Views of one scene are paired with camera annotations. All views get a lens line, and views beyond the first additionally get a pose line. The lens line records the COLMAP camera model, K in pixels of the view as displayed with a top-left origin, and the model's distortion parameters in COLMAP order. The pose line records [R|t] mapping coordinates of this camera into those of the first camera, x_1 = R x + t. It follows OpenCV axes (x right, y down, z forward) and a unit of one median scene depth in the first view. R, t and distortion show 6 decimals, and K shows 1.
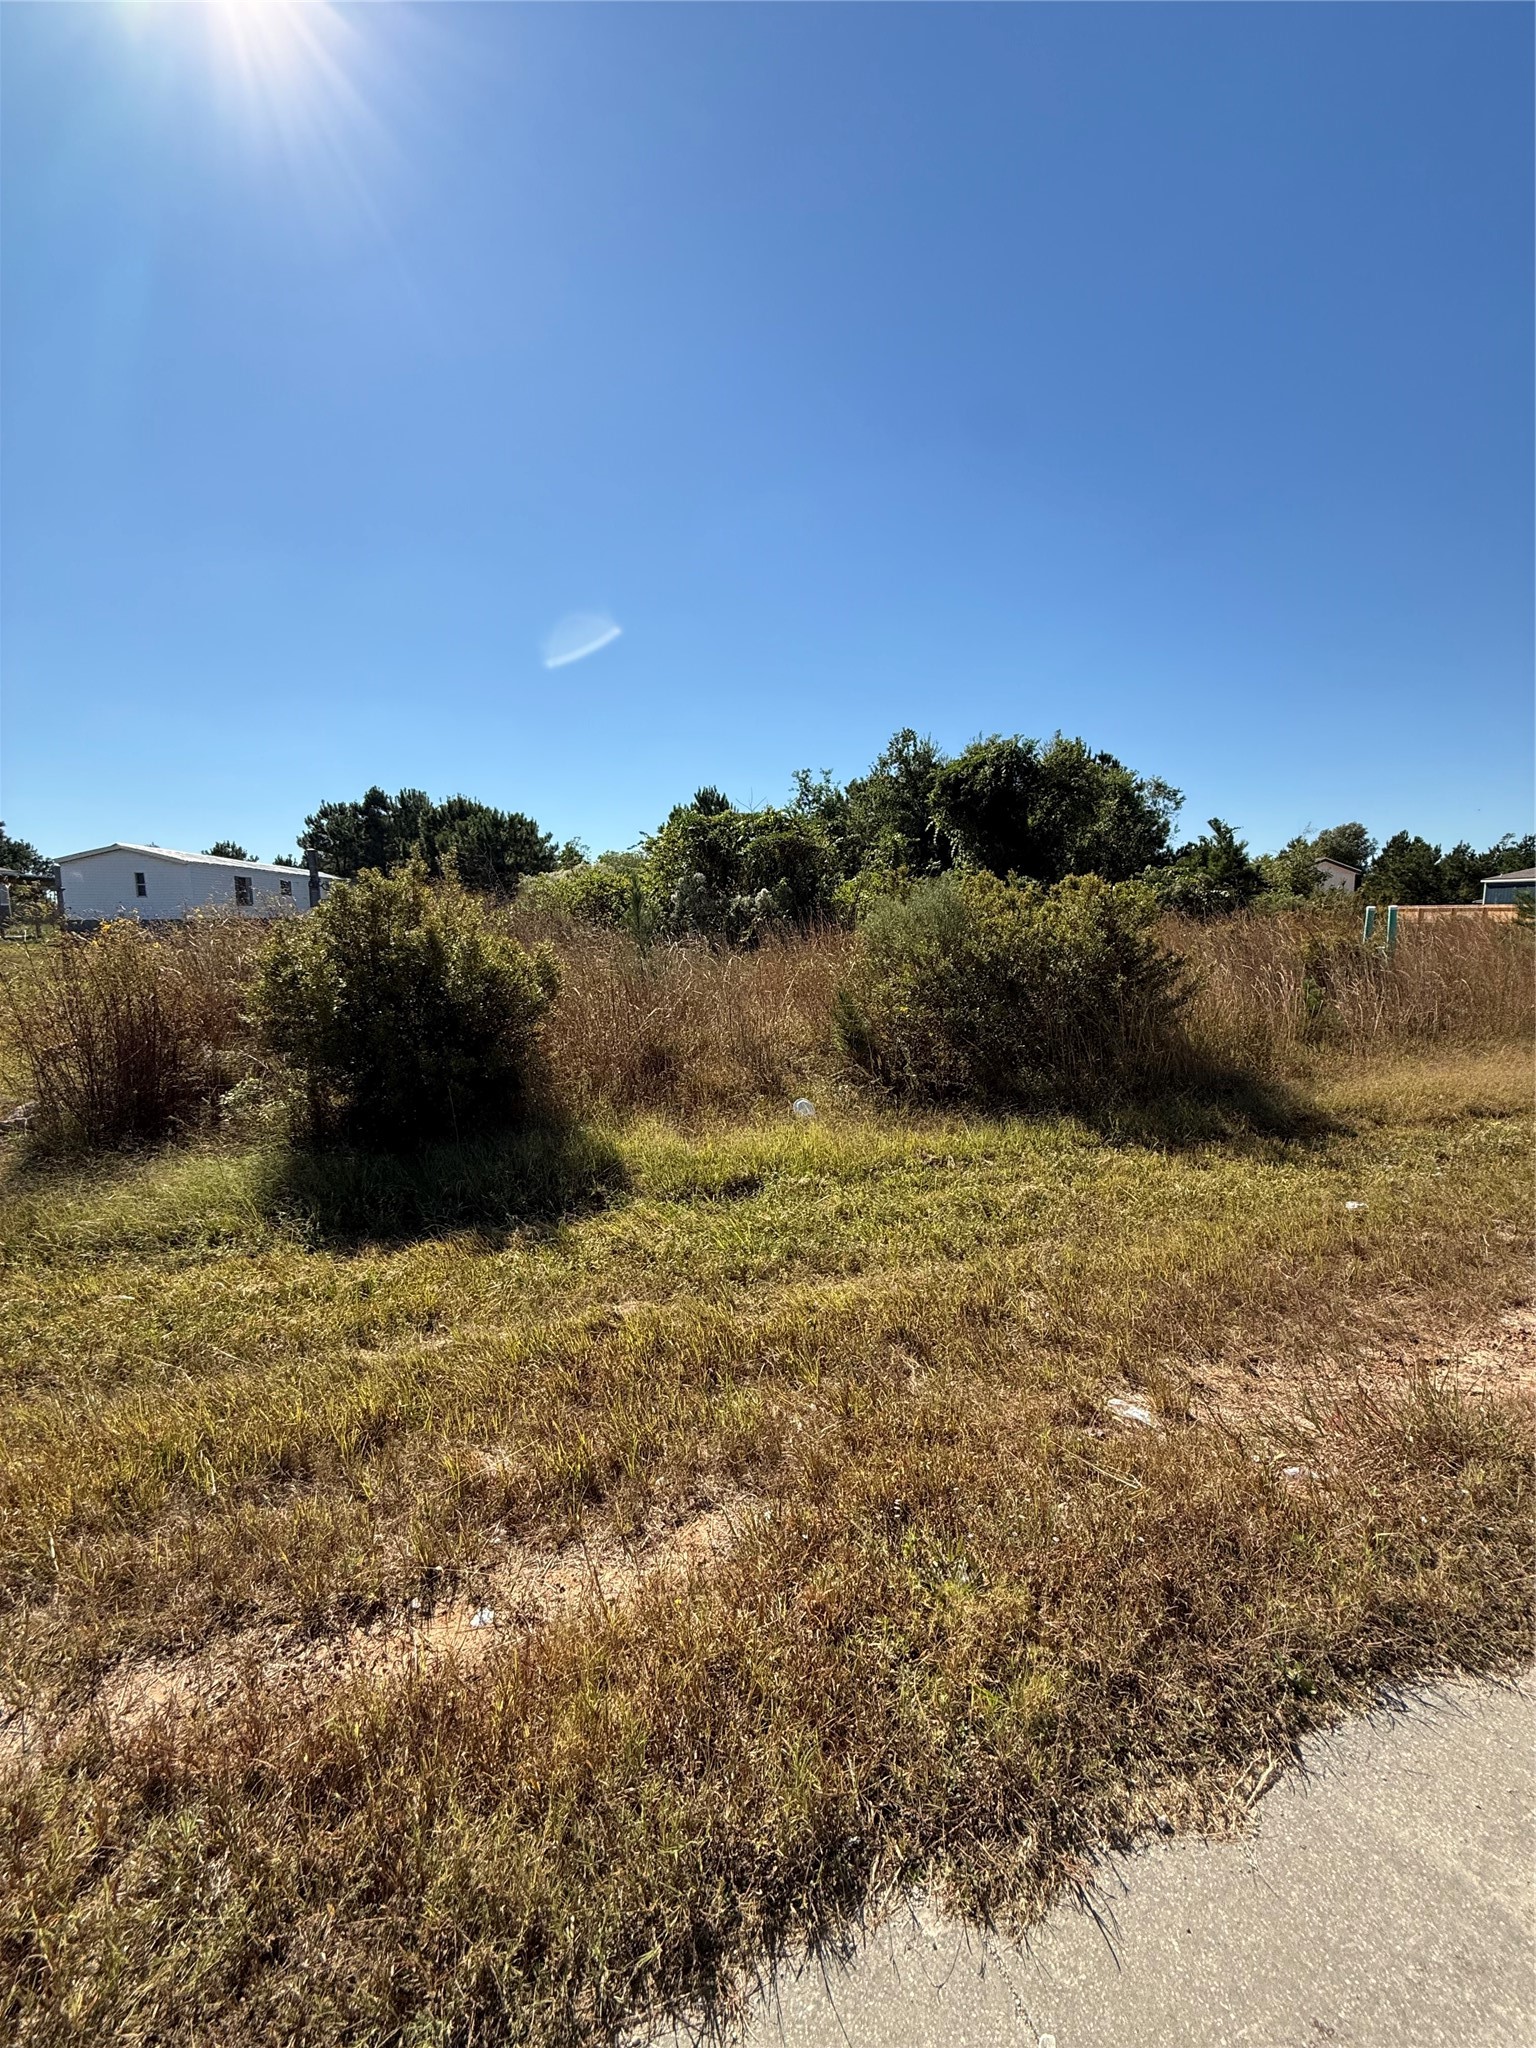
lens RADIAL K [[822.5, 0, 760.8], [0, 822.5, 1023.0], [0, 0, 1]] dist [0.001917, -0.000404]
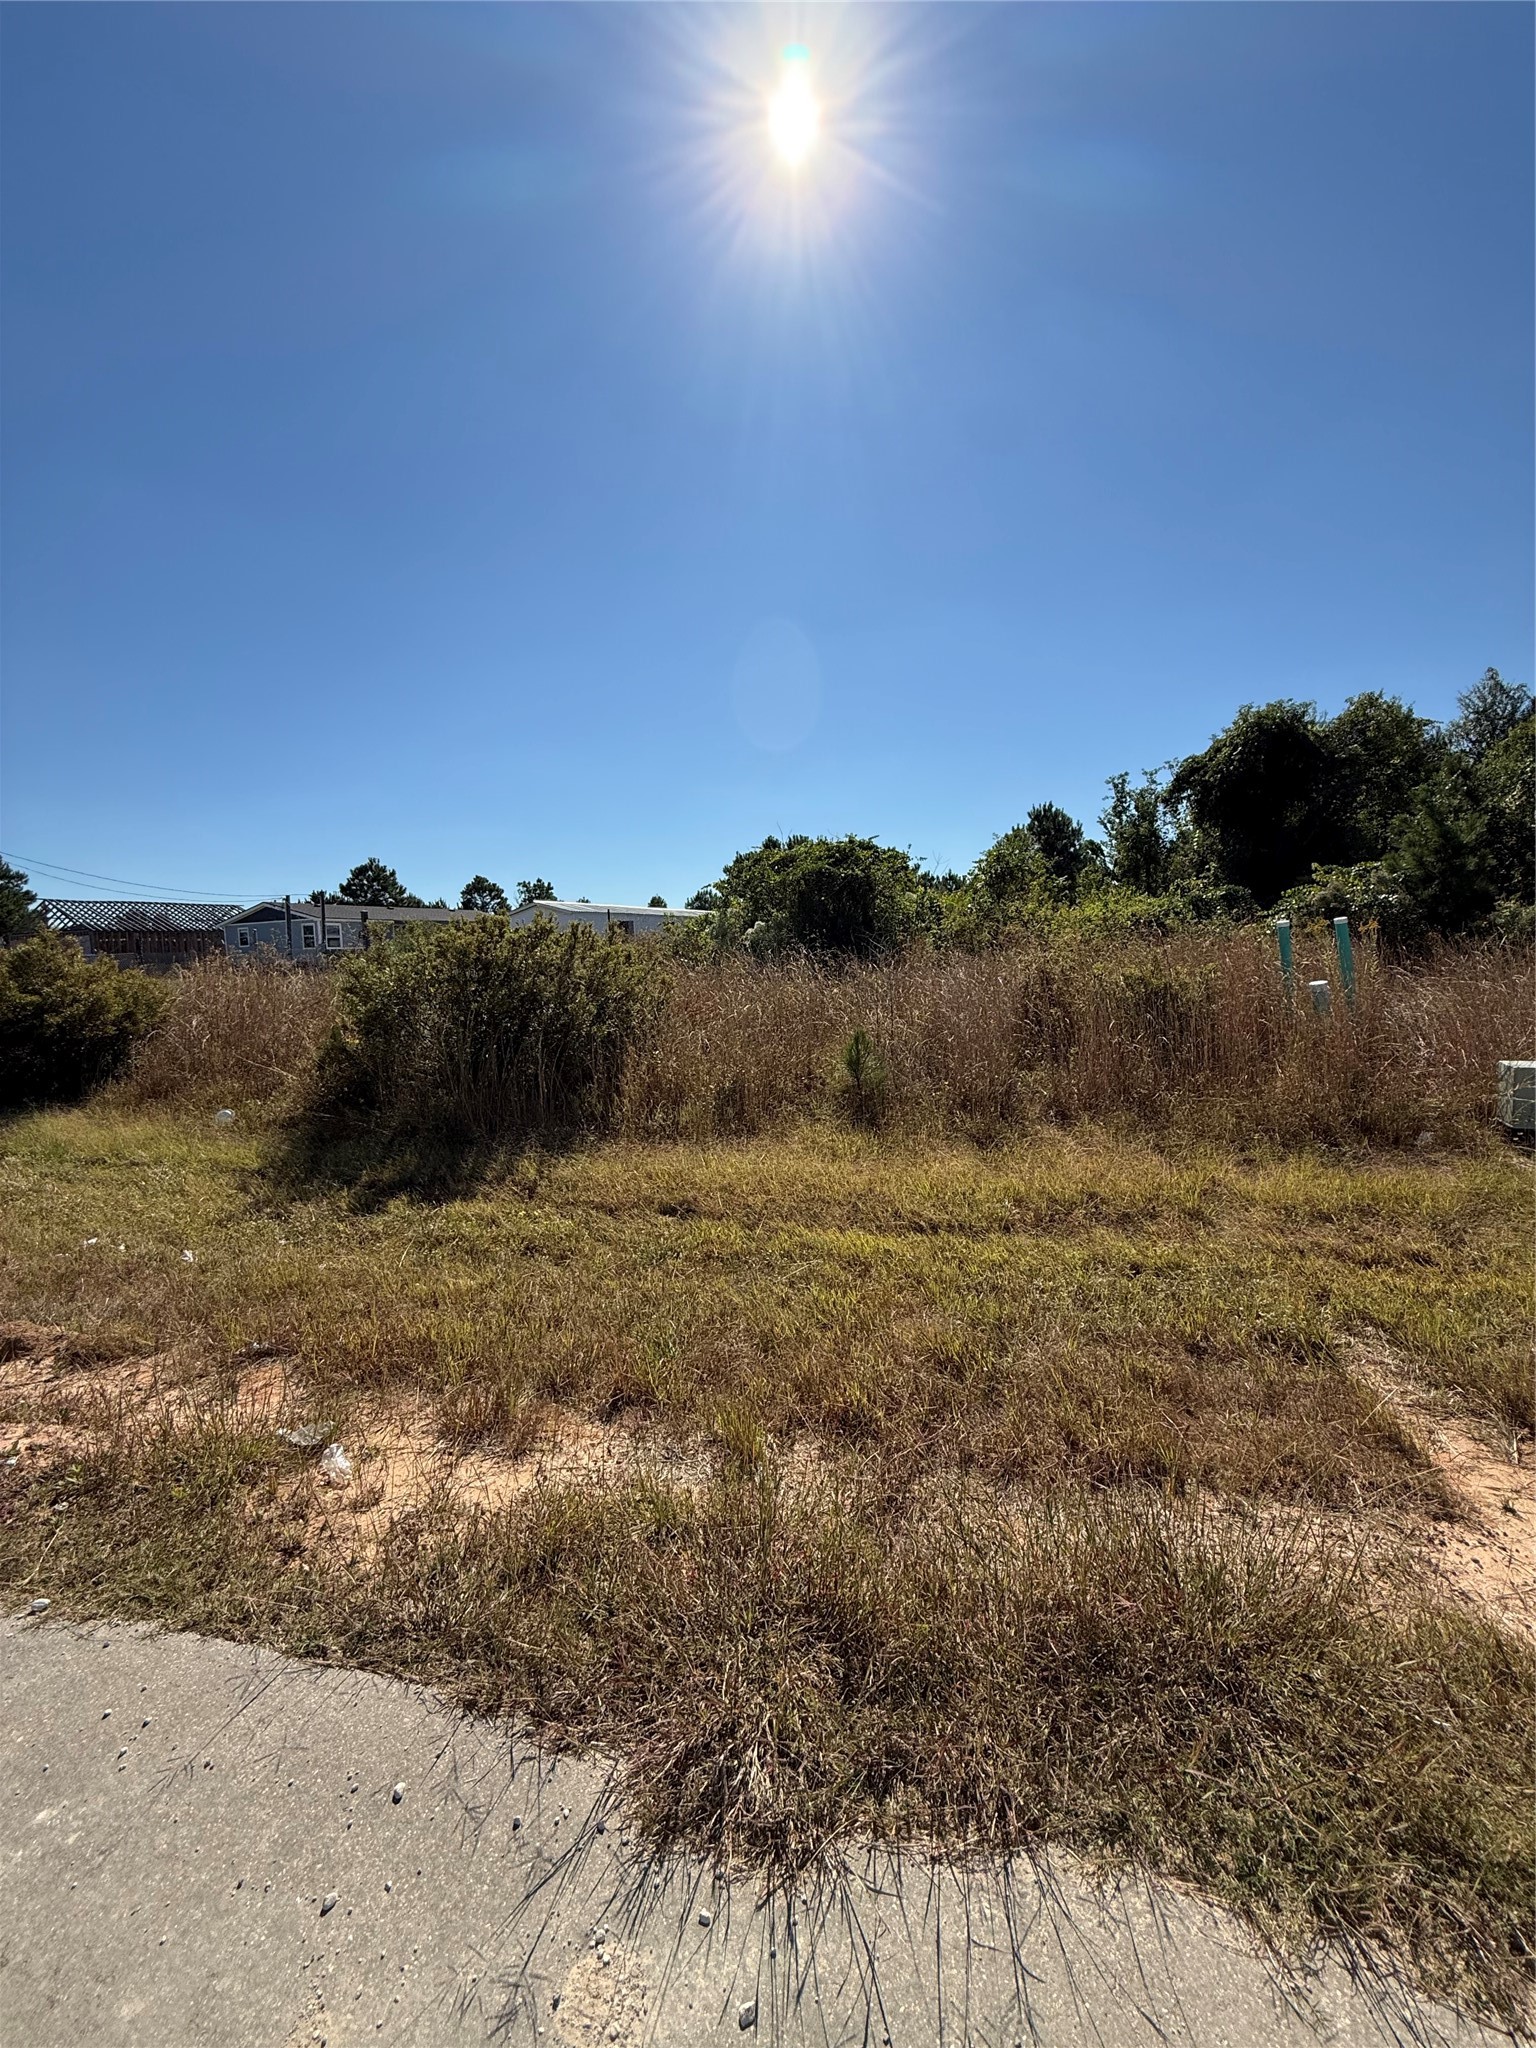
lens RADIAL K [[822.5, 0, 762.3], [0, 822.5, 1020.8], [0, 0, 1]] dist [0.001917, -0.000404]
pose [[0.828366, 0.028756, -0.559448, 0.200220], [-0.047408, 0.998697, -0.018863, -0.008075], [0.558177, 0.042148, 0.828651, 0.060213]]
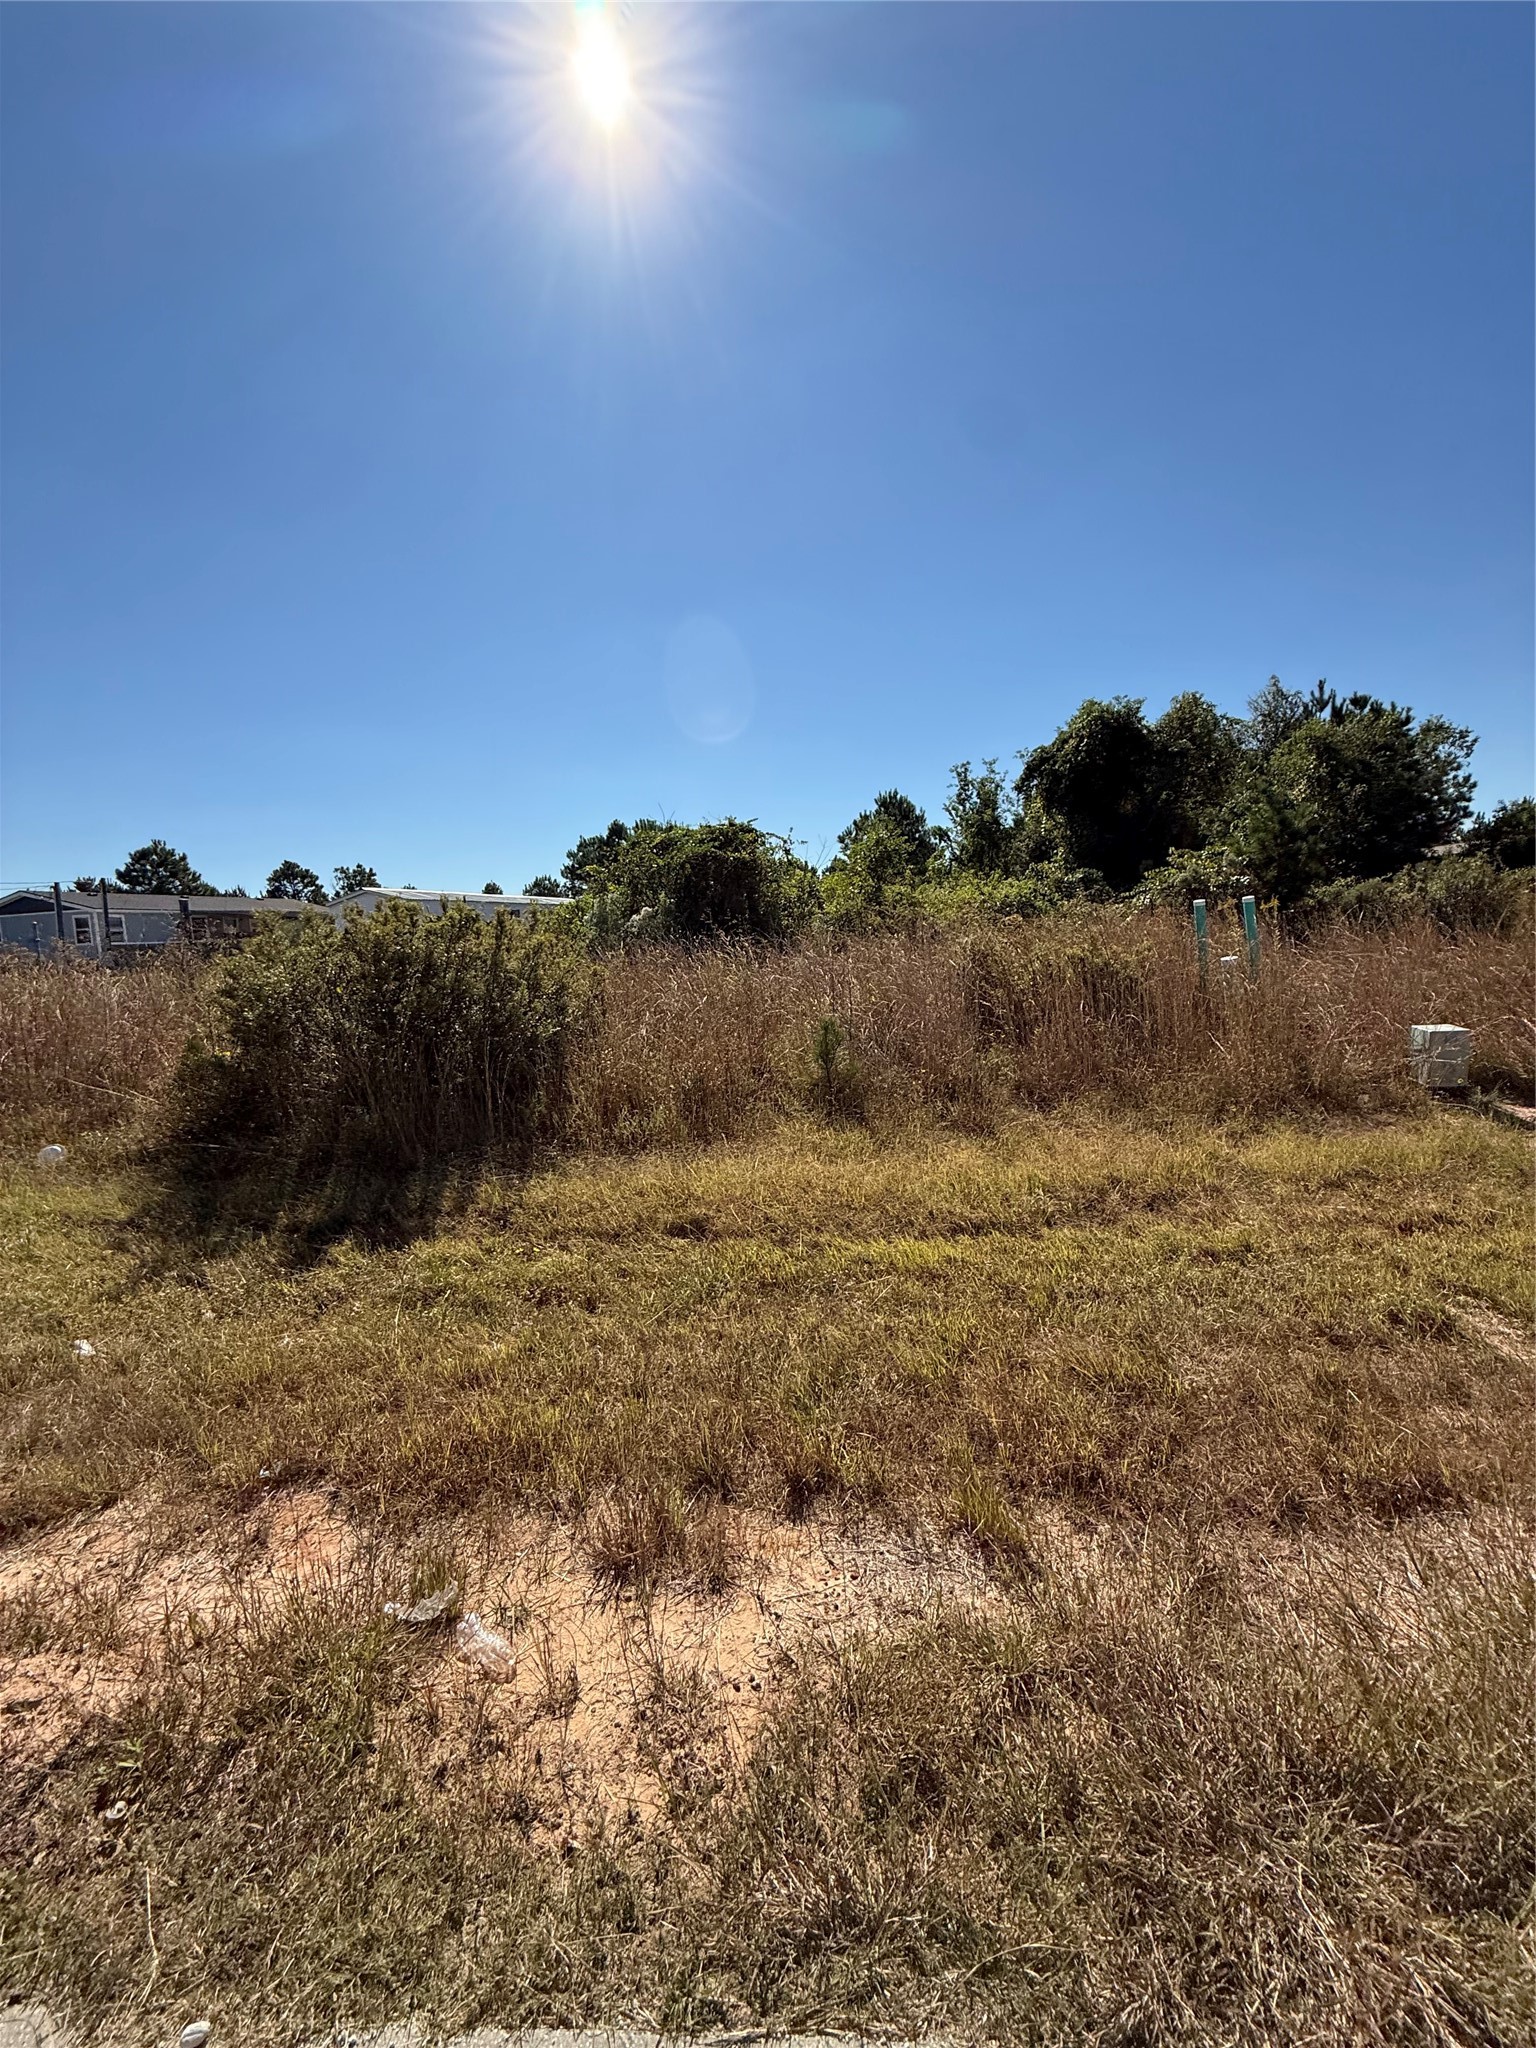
lens RADIAL K [[822.5, 0, 764.7], [0, 822.5, 1021.8], [0, 0, 1]] dist [0.001917, -0.000404]
pose [[0.921833, 0.005644, -0.387546, 0.175962], [-0.008772, 0.999942, -0.006305, -0.008596], [0.387488, 0.009212, 0.921829, 0.058938]]
